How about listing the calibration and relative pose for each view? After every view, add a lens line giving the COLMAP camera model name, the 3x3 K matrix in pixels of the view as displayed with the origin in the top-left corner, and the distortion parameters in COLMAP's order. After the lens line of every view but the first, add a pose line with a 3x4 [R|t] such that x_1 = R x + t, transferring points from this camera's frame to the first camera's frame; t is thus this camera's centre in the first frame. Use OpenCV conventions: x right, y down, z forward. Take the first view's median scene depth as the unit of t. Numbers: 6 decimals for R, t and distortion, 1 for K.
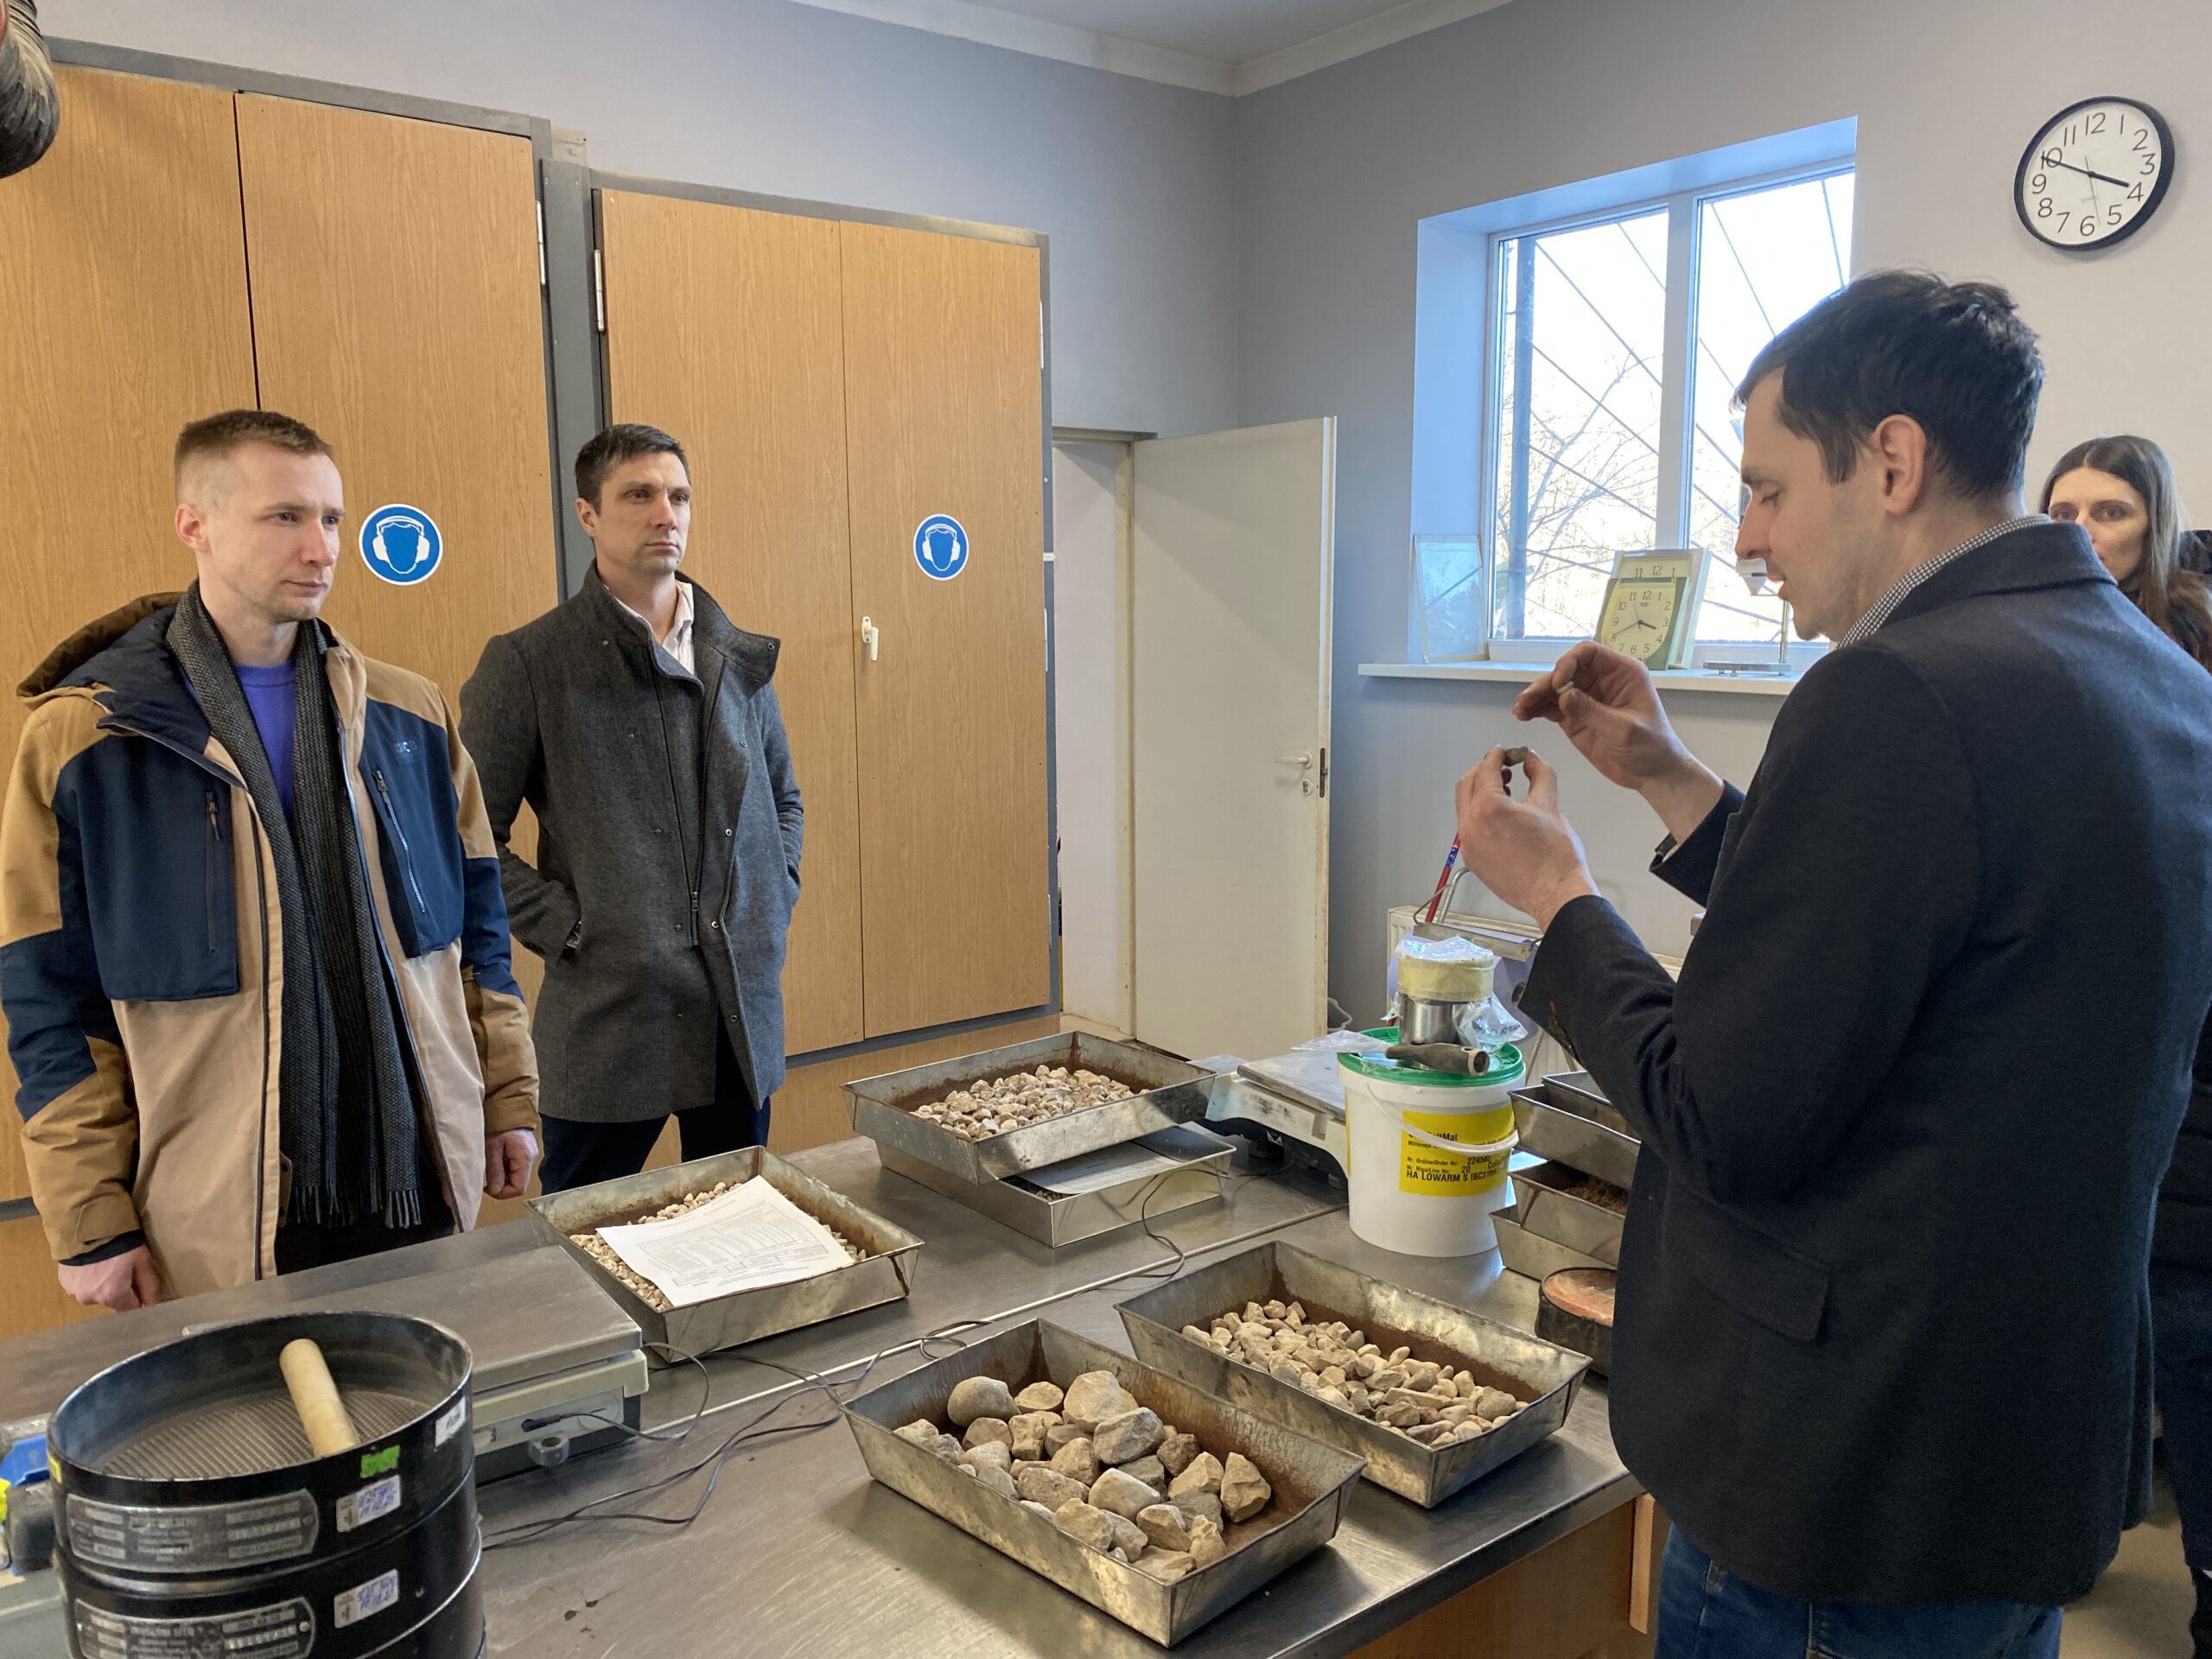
lens RADIAL K [[1667.7, 0, 1106.0], [0, 1667.7, 829.5], [0, 0, 1]] dist [0.036152, -0.059723]
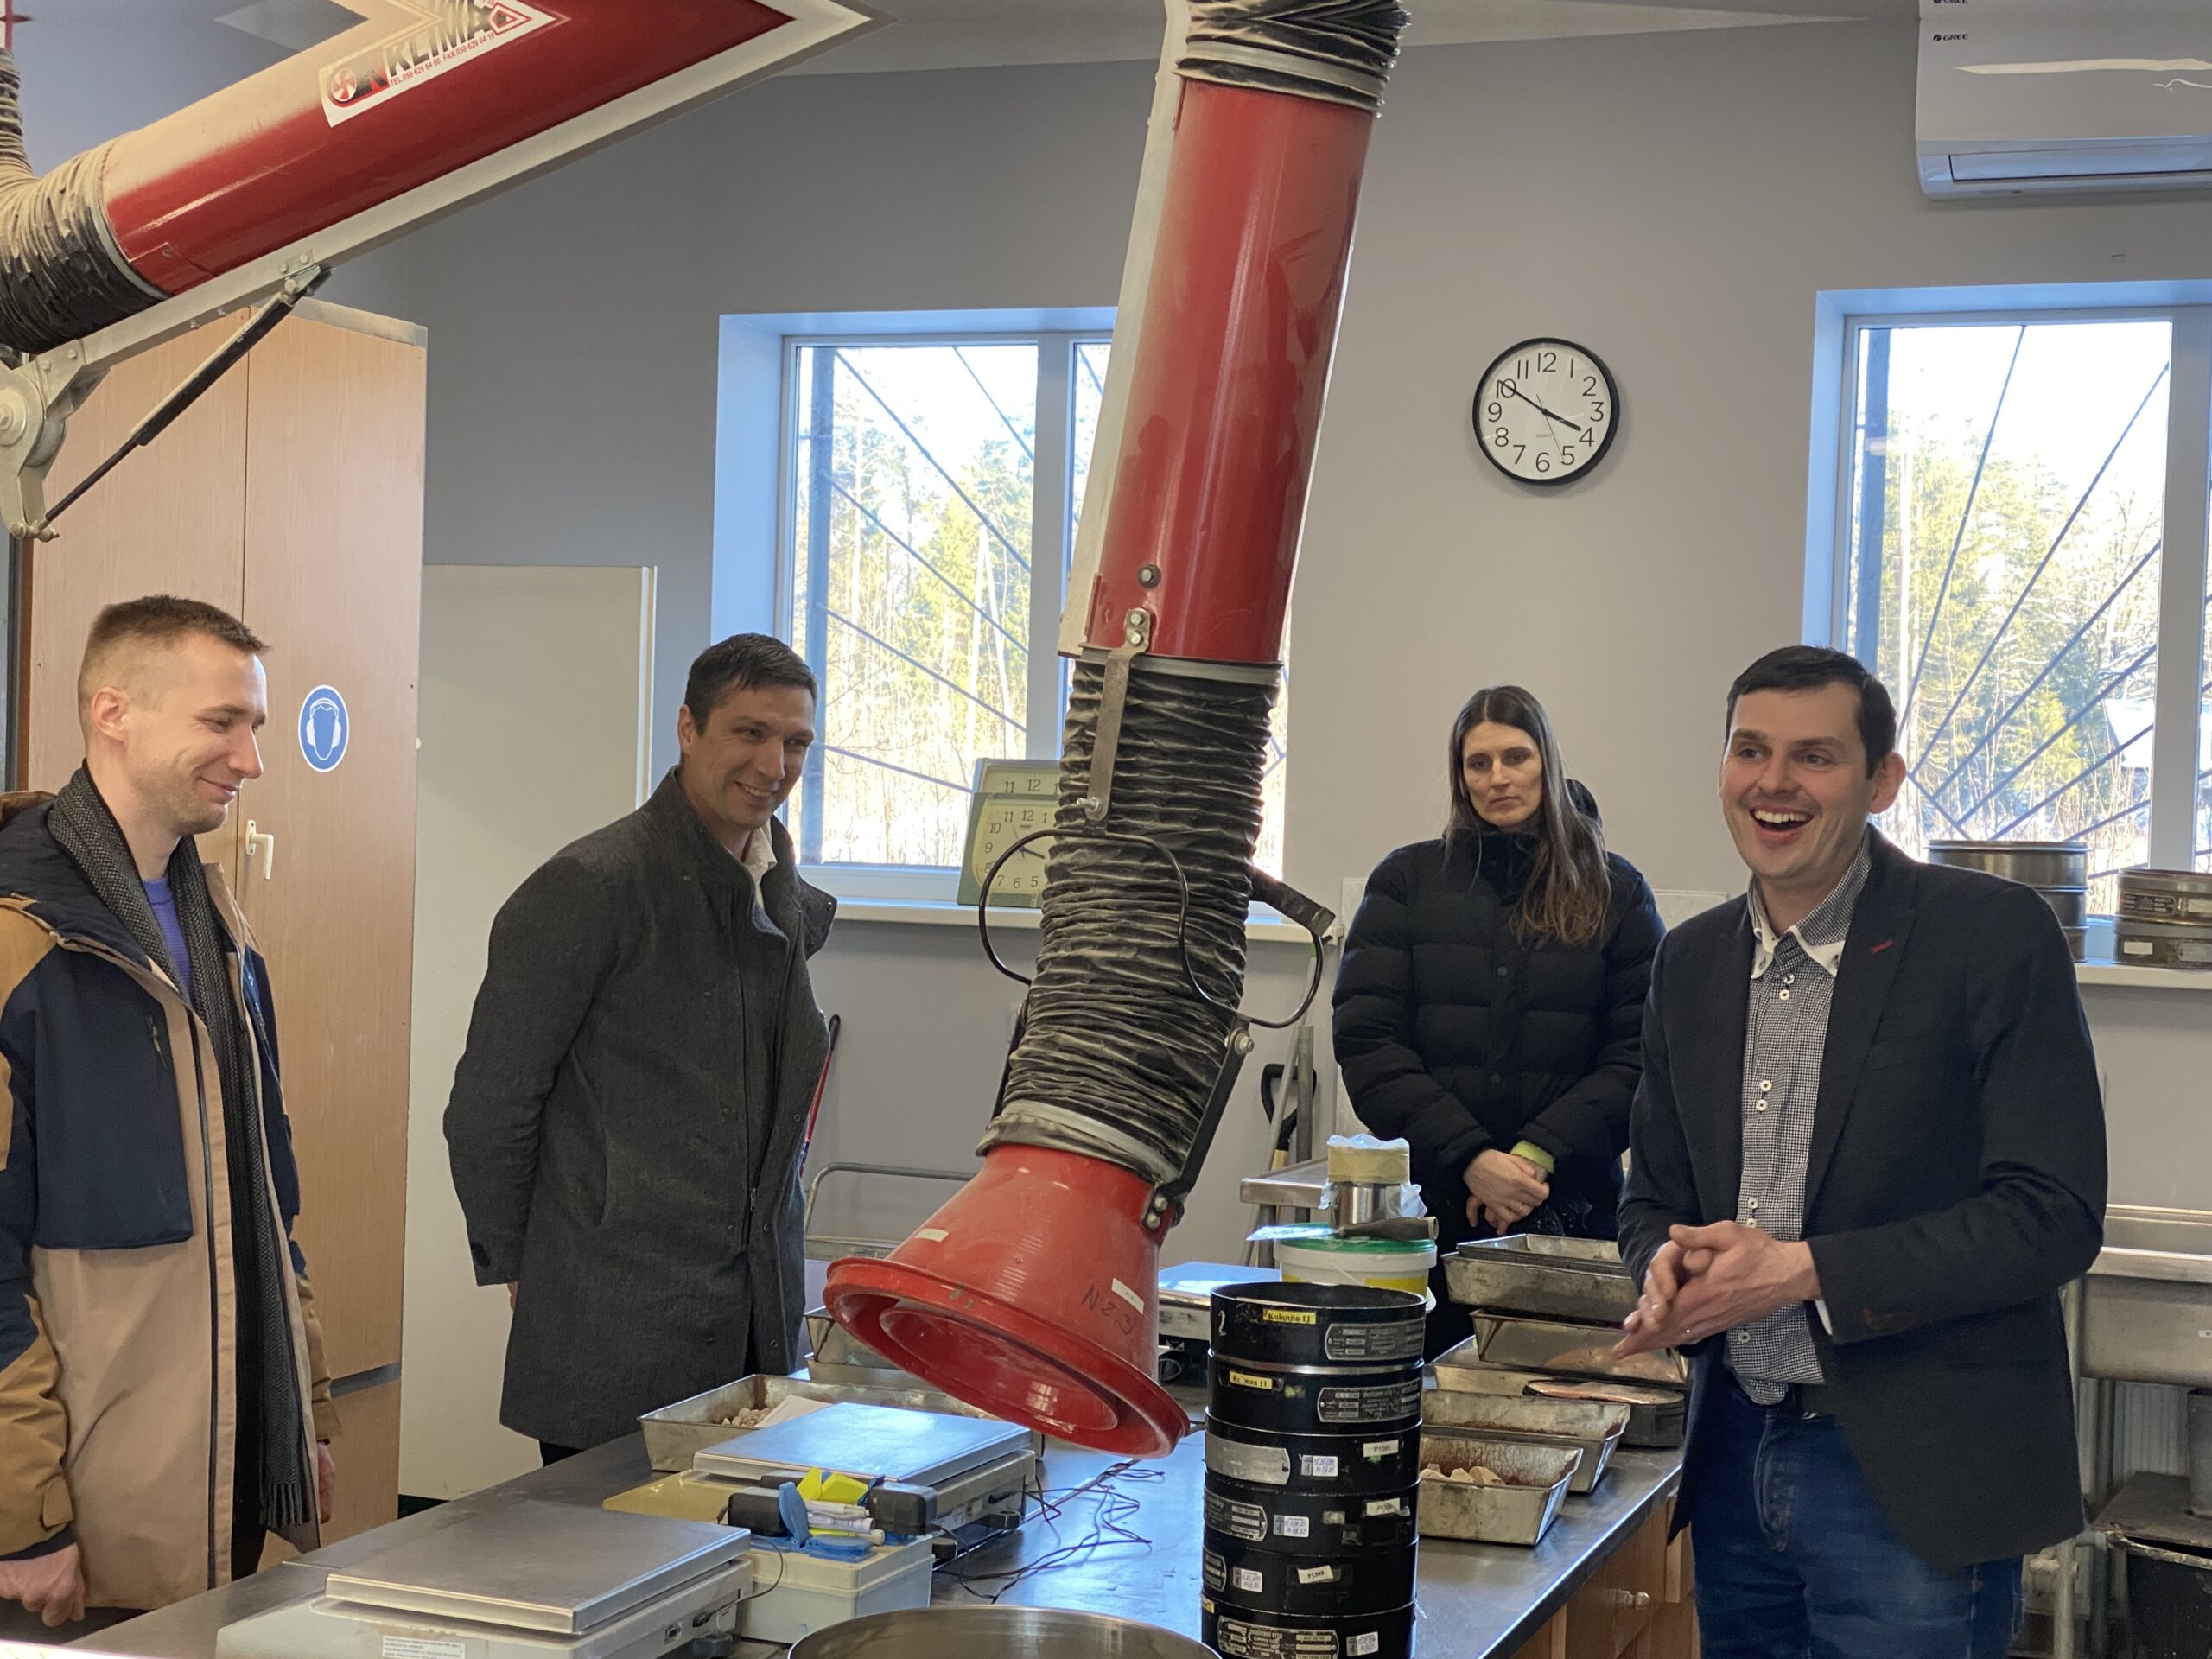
lens RADIAL K [[3299.2, 0, 1106.0], [0, 3299.2, 829.5], [0, 0, 1]] dist [-0.099659, -0.054101]
pose [[0.849470, 0.027177, 0.526937, -0.661796], [0.036940, 0.993159, -0.110774, 0.058945], [-0.526342, 0.113564, 0.842655, -0.479935]]
